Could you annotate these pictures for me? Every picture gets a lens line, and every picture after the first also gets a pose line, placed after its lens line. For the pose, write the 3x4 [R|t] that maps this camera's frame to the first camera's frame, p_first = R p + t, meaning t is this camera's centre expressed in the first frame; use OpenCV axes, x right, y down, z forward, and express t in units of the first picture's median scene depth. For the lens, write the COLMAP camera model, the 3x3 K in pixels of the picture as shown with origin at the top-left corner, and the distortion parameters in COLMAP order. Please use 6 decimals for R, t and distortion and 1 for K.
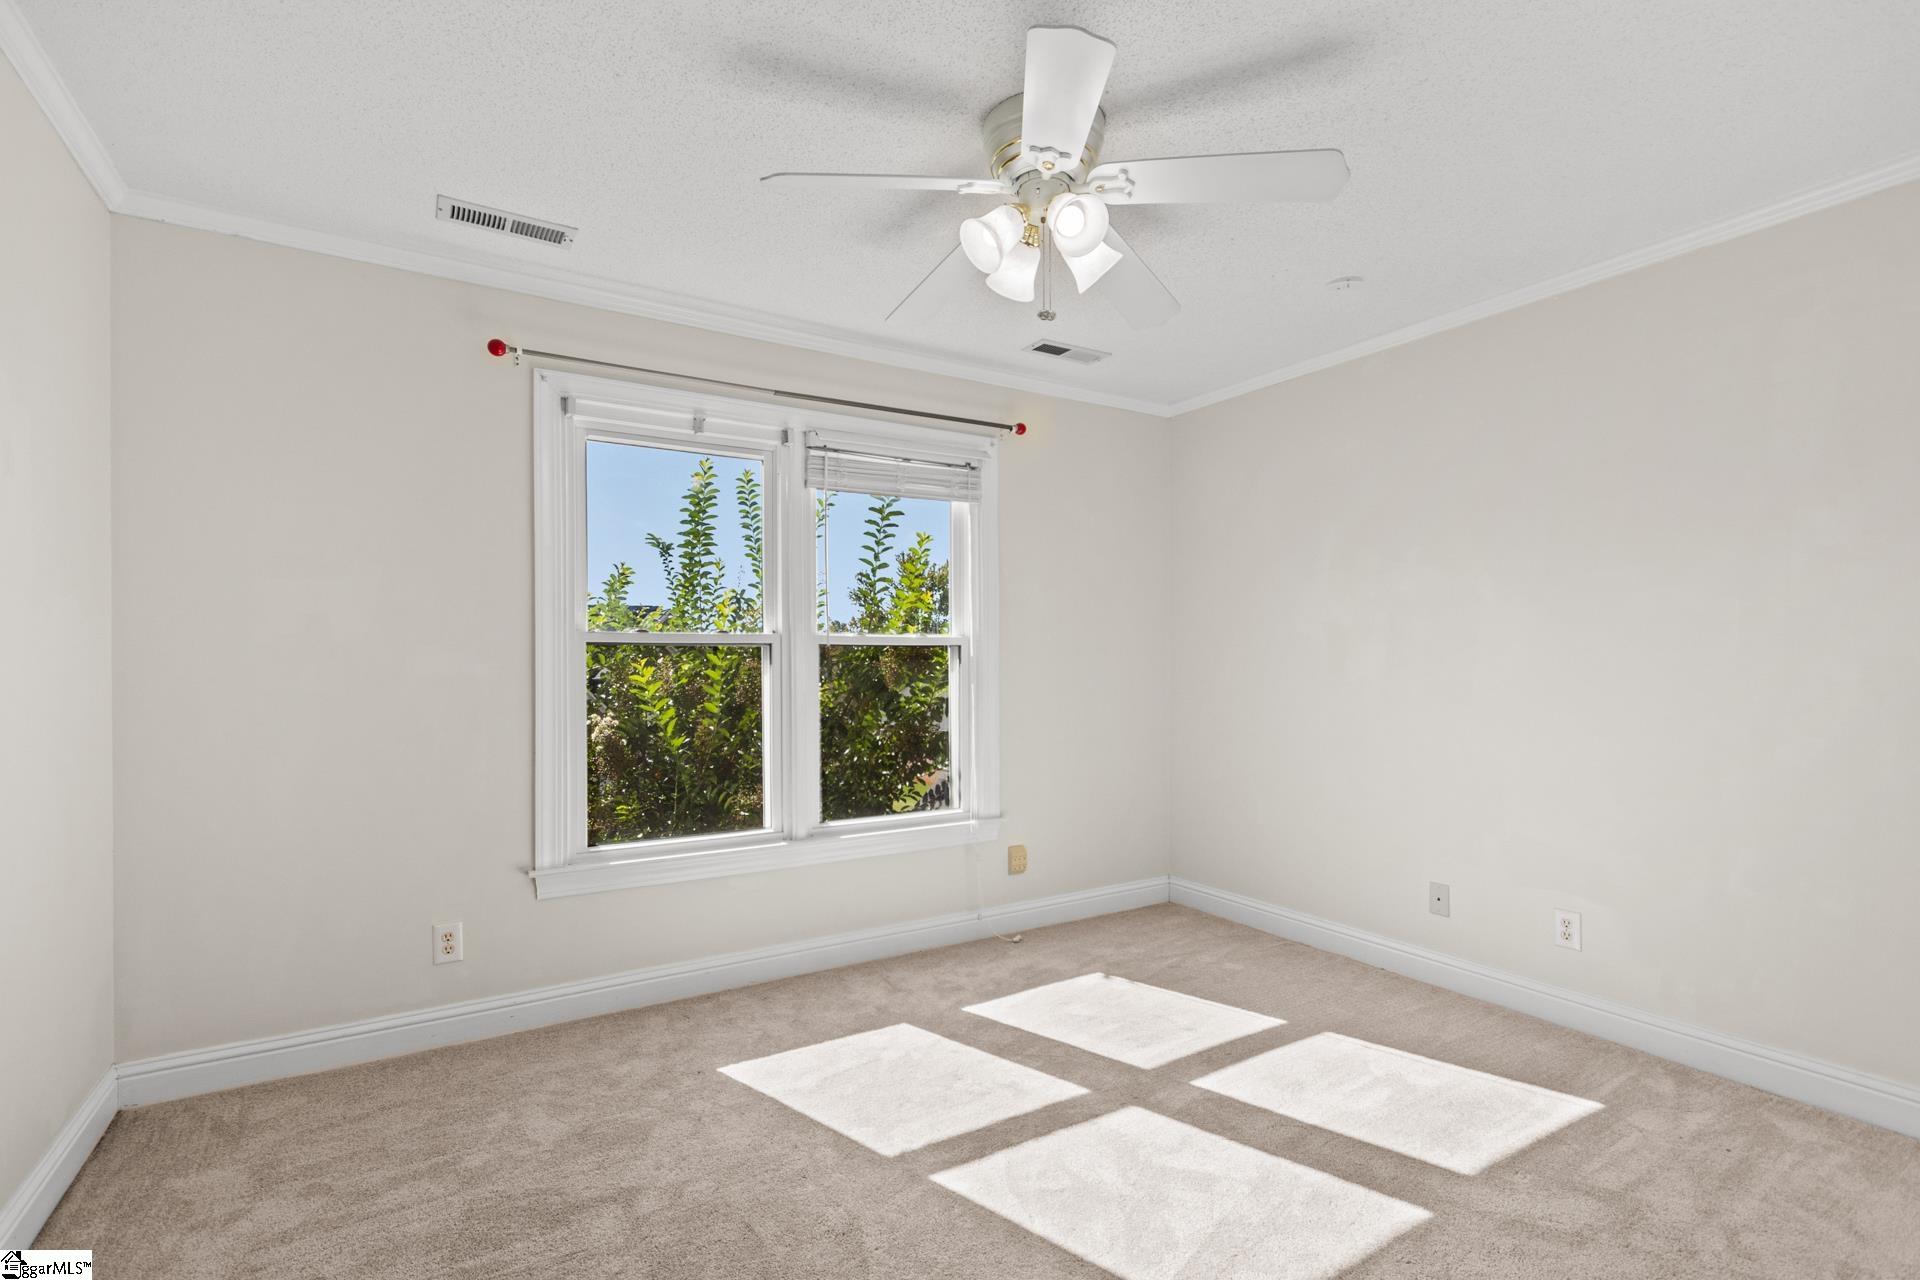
lens RADIAL K [[884.5, 0, 936.2], [0, 884.5, 654.3], [0, 0, 1]] dist [-0.000020, -0.001467]
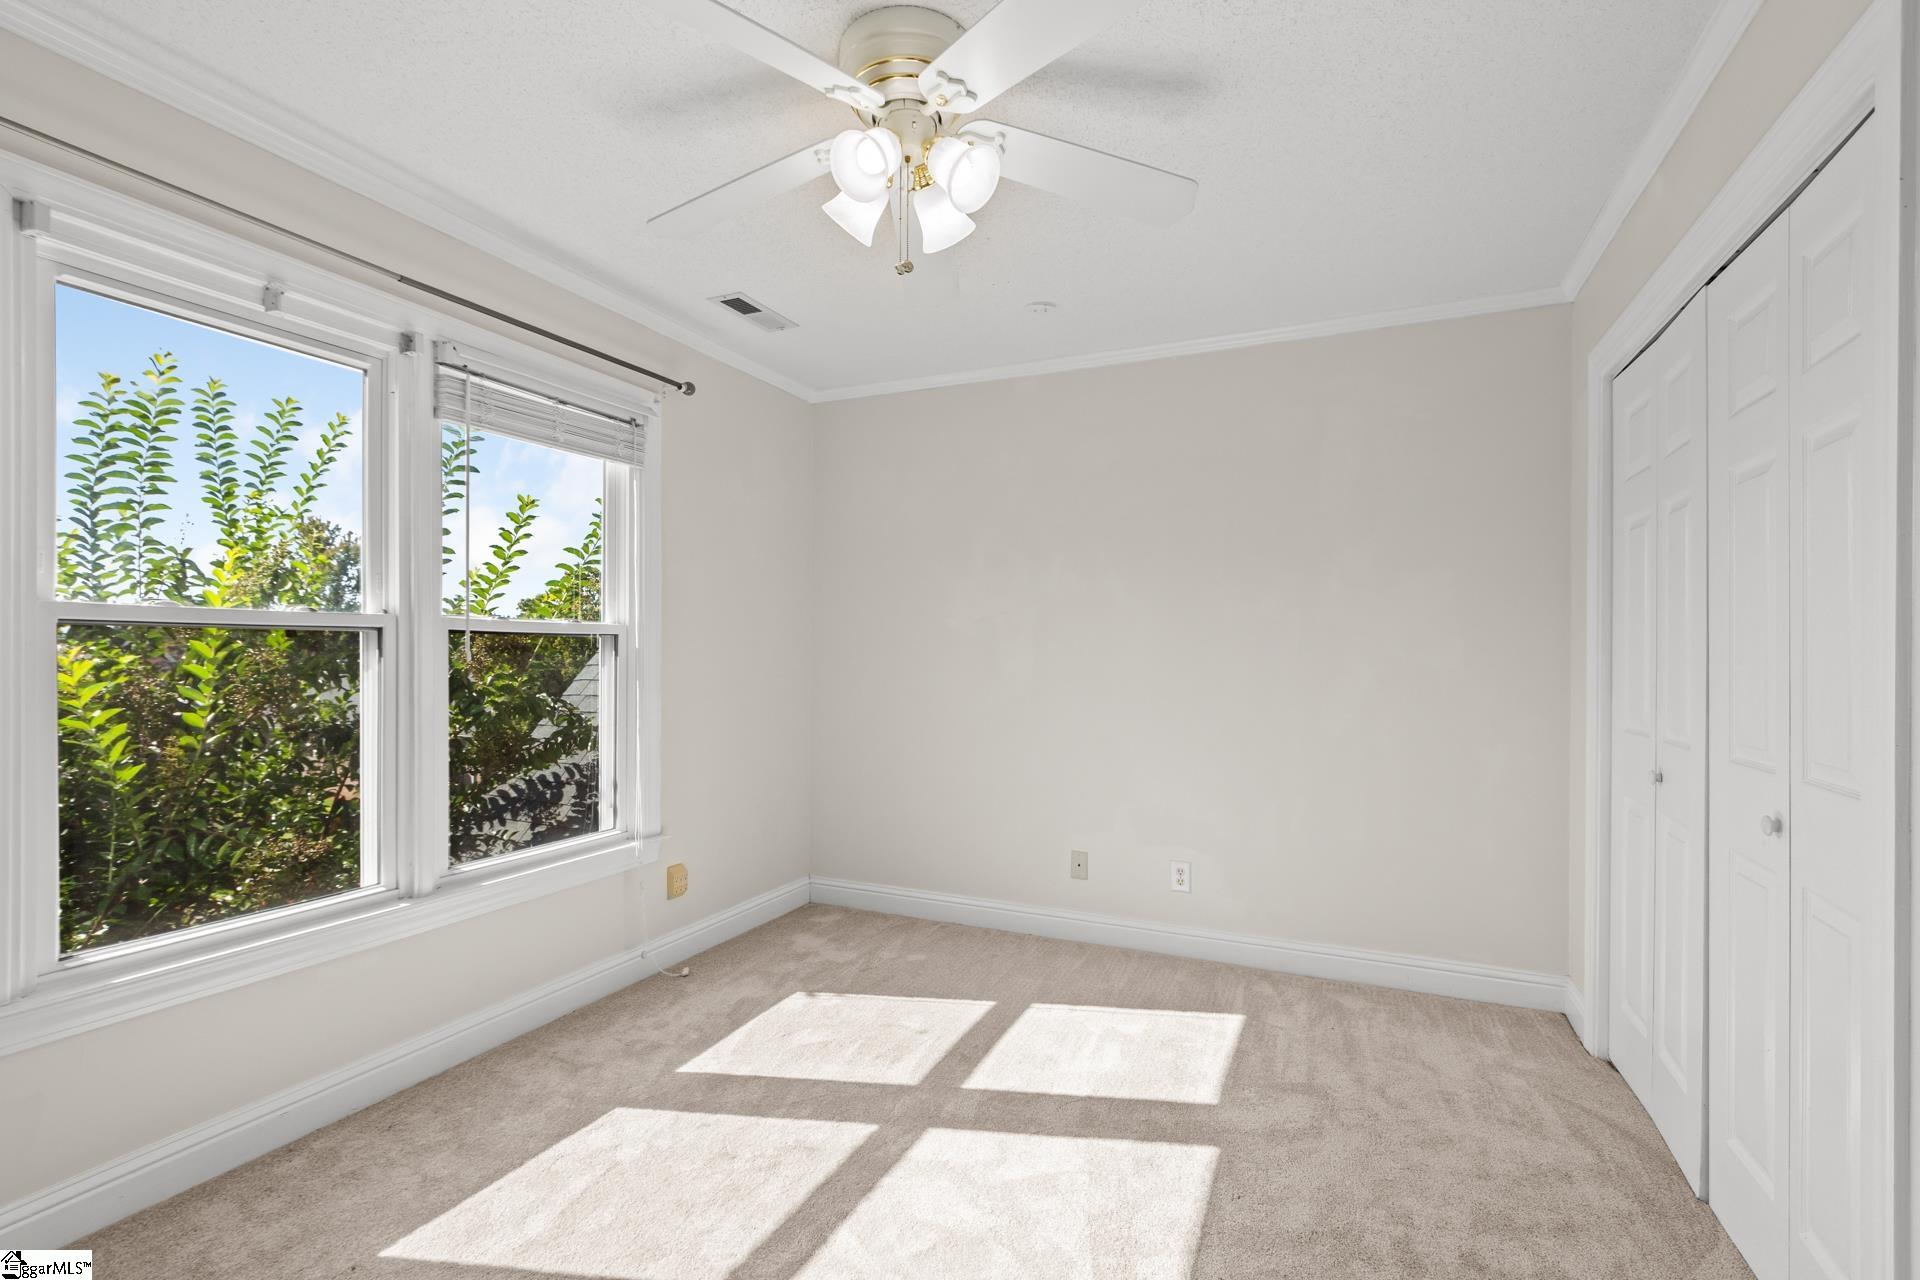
lens RADIAL K [[884.5, 0, 944.8], [0, 884.5, 646.4], [0, 0, 1]] dist [-0.000020, -0.001467]
pose [[0.825840, 0.010397, 0.563808, -0.224620], [-0.010903, 0.999938, -0.002468, -0.000257], [-0.563798, -0.004109, 0.825902, 0.159929]]
